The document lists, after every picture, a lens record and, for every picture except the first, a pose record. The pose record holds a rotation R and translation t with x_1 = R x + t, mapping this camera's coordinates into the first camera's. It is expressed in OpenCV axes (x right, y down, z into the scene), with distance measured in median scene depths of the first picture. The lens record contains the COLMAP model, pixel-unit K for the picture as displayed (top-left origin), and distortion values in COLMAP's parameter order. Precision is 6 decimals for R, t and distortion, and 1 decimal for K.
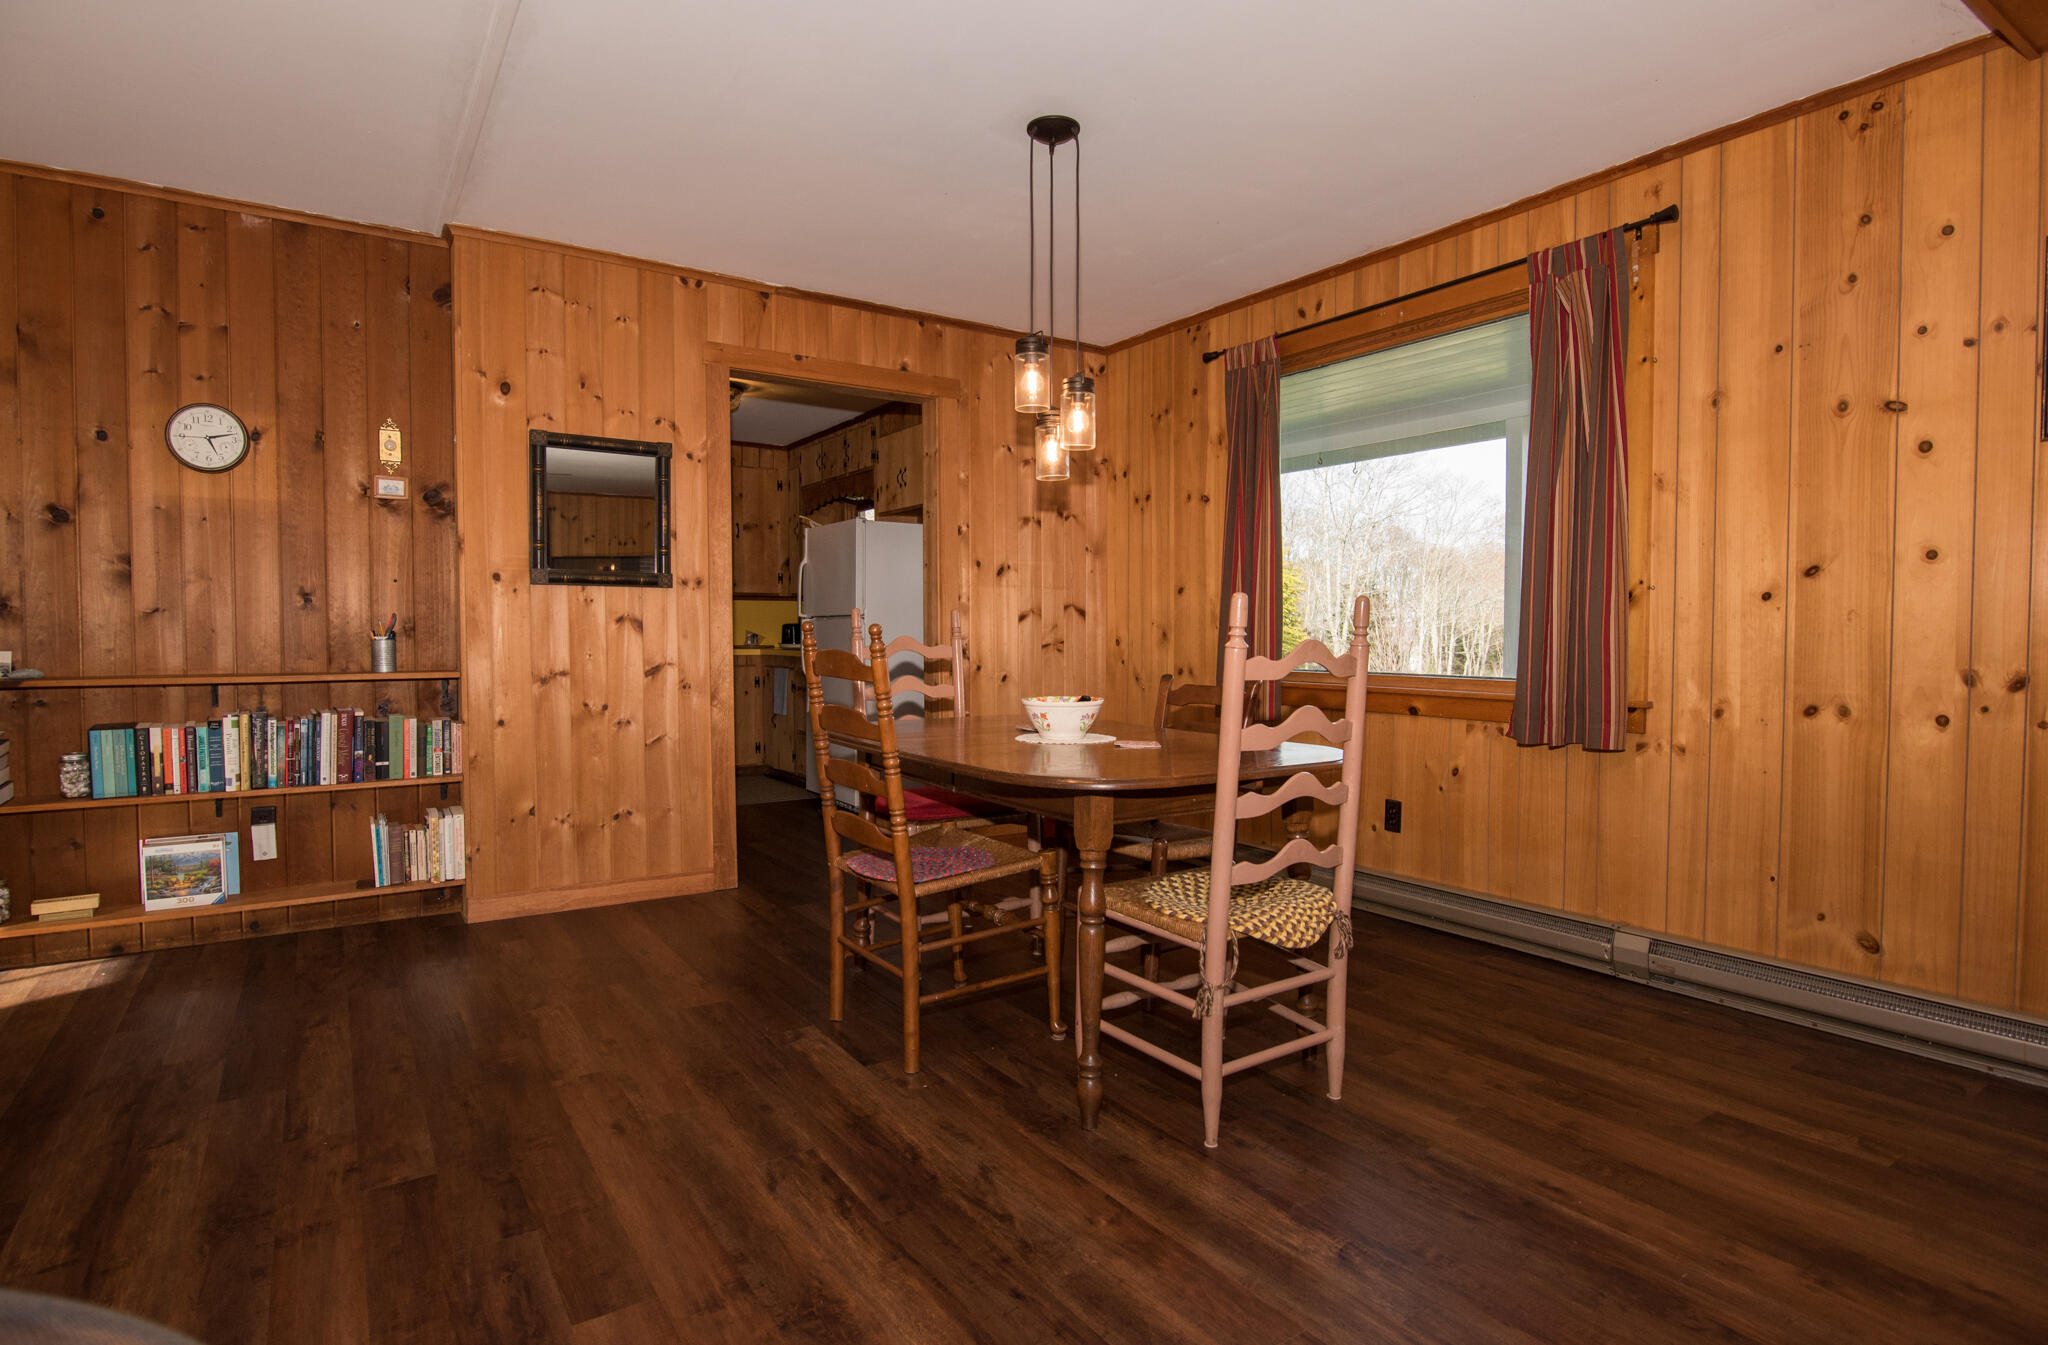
lens RADIAL K [[1048.7, 0, 1013.6], [0, 1048.7, 661.8], [0, 0, 1]] dist [0.000959, -0.002054]
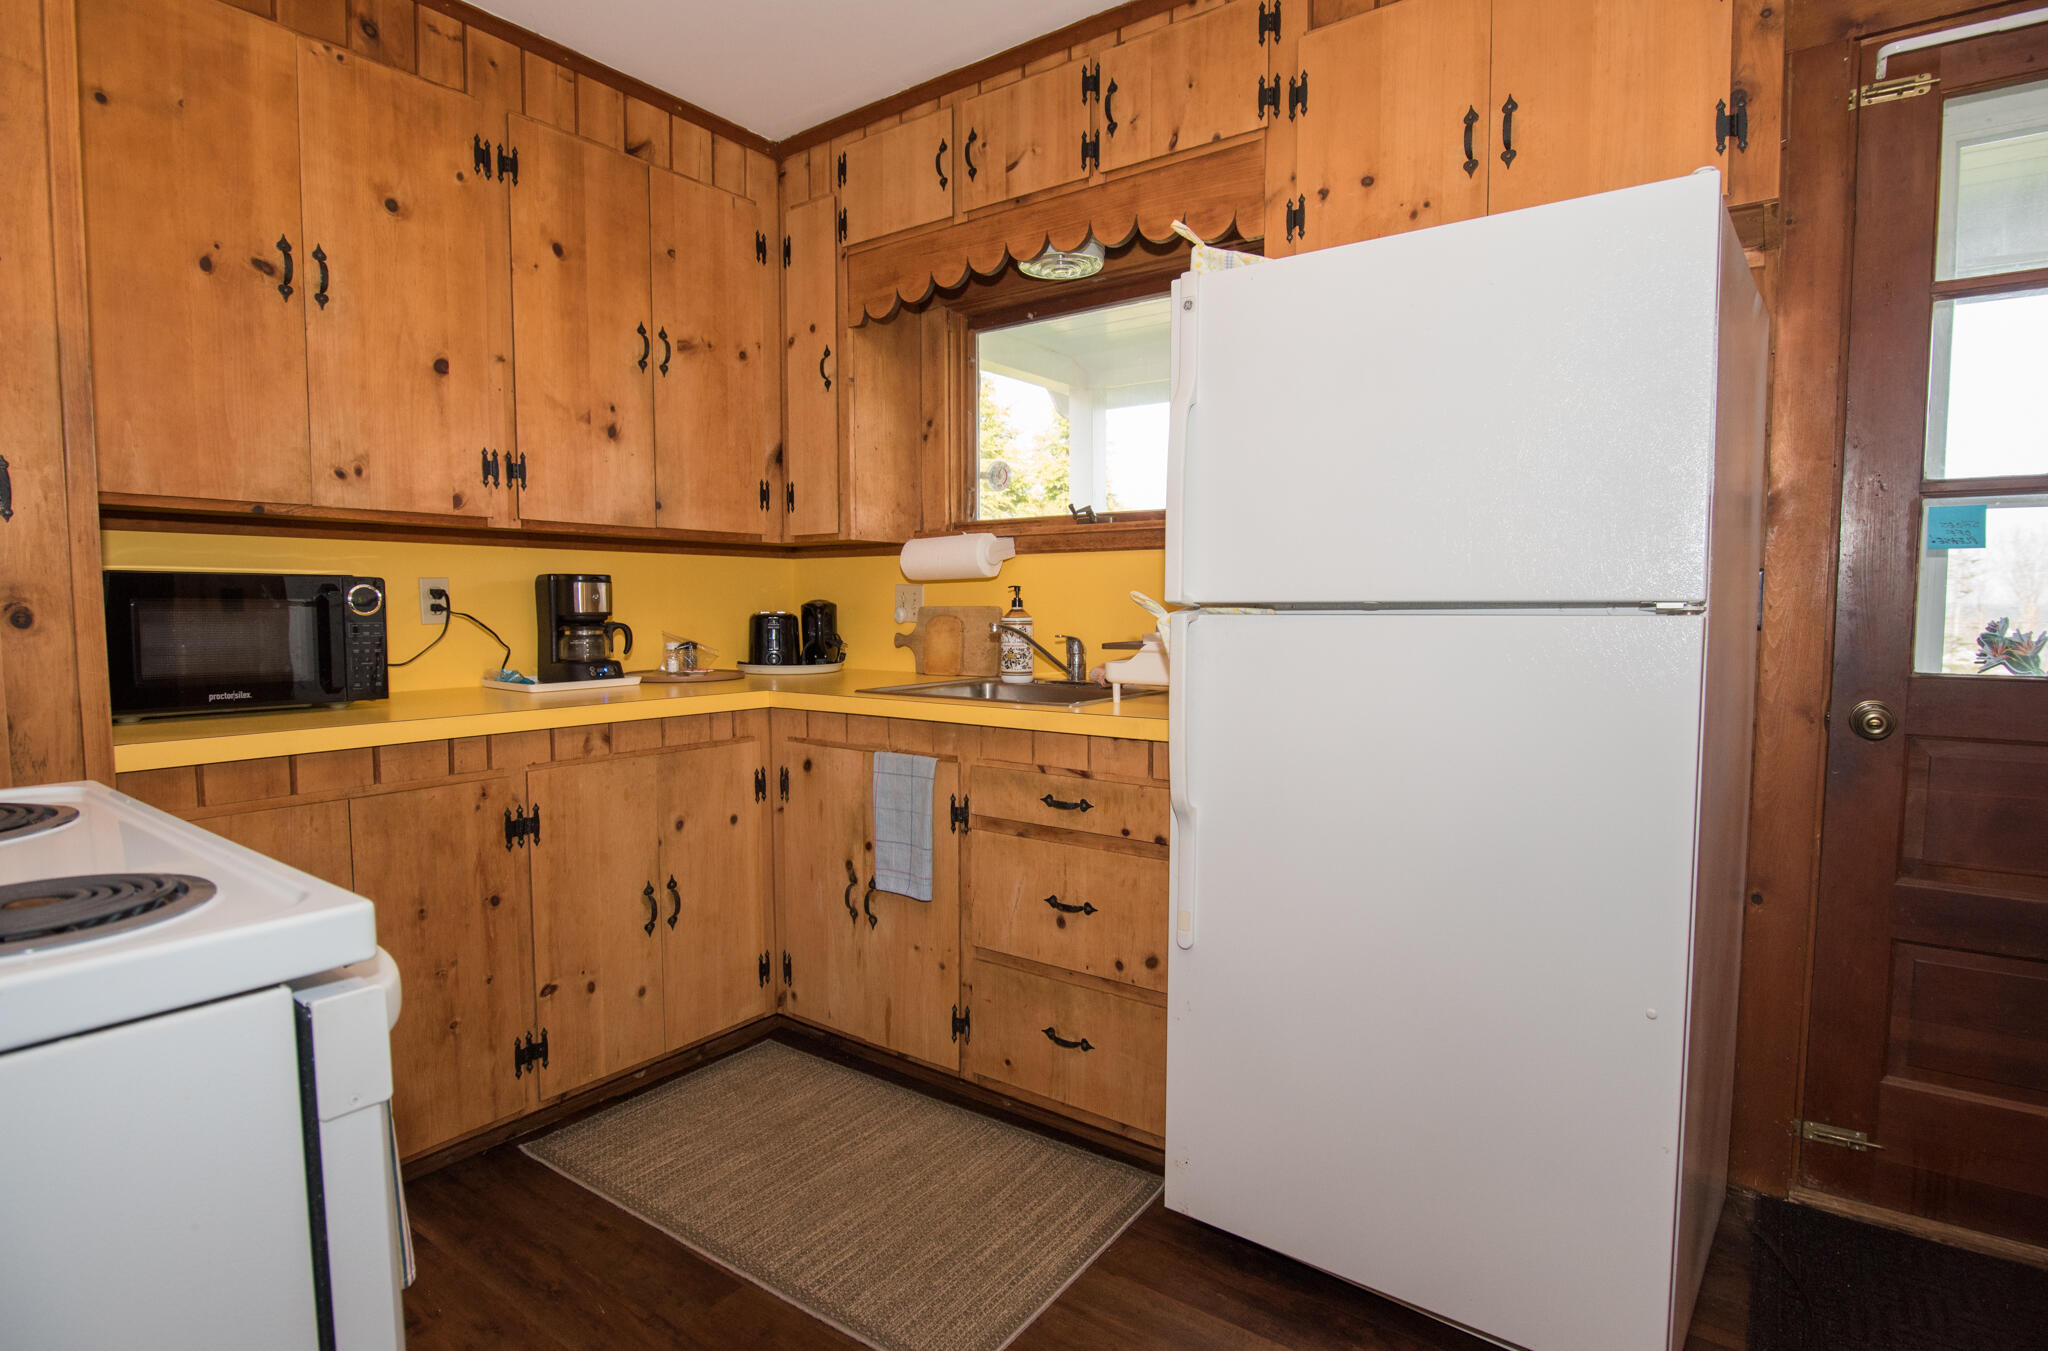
lens RADIAL K [[1048.7, 0, 1028.5], [0, 1048.7, 673.9], [0, 0, 1]] dist [0.000959, -0.002054]
pose [[0.938063, -0.019565, 0.345913, -0.269555], [0.007989, 0.999360, 0.034859, -0.027732], [-0.346373, -0.029936, 0.937619, 0.616625]]
